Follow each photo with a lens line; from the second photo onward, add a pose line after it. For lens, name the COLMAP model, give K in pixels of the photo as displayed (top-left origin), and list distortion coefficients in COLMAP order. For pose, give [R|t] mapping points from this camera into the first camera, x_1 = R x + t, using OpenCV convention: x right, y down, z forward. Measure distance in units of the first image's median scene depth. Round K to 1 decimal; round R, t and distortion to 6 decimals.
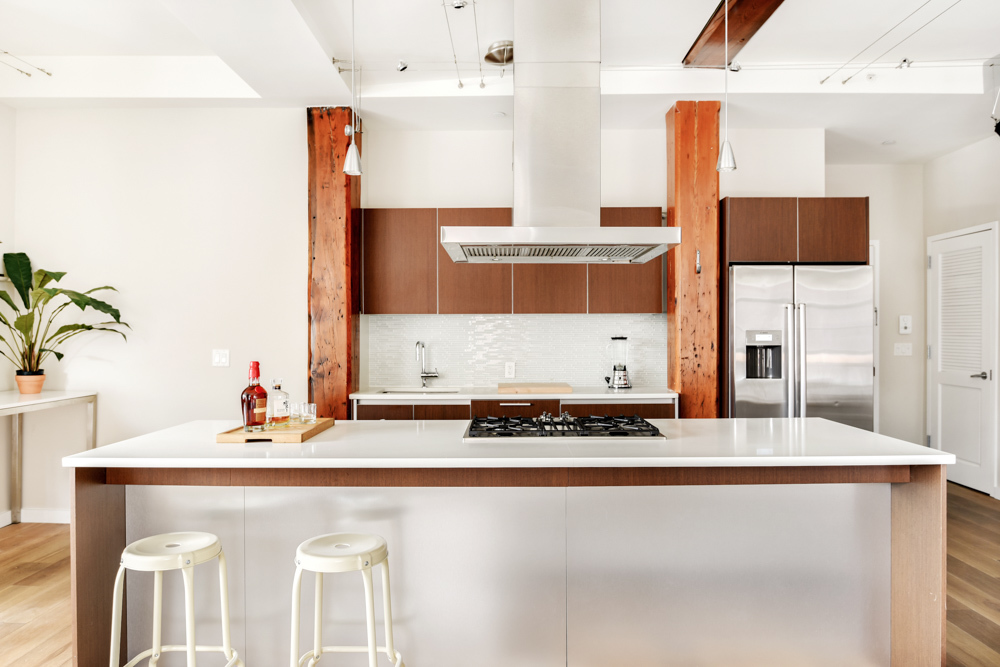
lens RADIAL K [[655.7, 0, 500.0], [0, 655.7, 333.5], [0, 0, 1]] dist [0.000492, 0.000633]
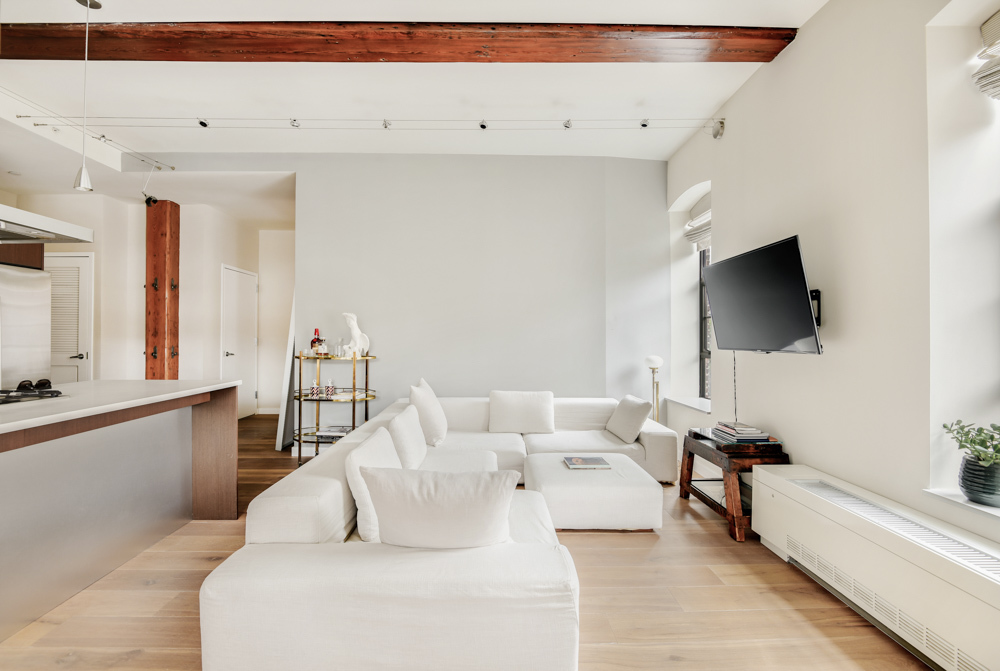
lens RADIAL K [[493.2, 0, 500.0], [0, 493.2, 335.5], [0, 0, 1]] dist [-0.017169, -0.000282]
pose [[-0.021868, 0.006709, 0.999738, -0.479643], [-0.001203, 0.999977, -0.006737, 0.033097], [-0.999760, -0.001350, -0.021859, 0.139979]]
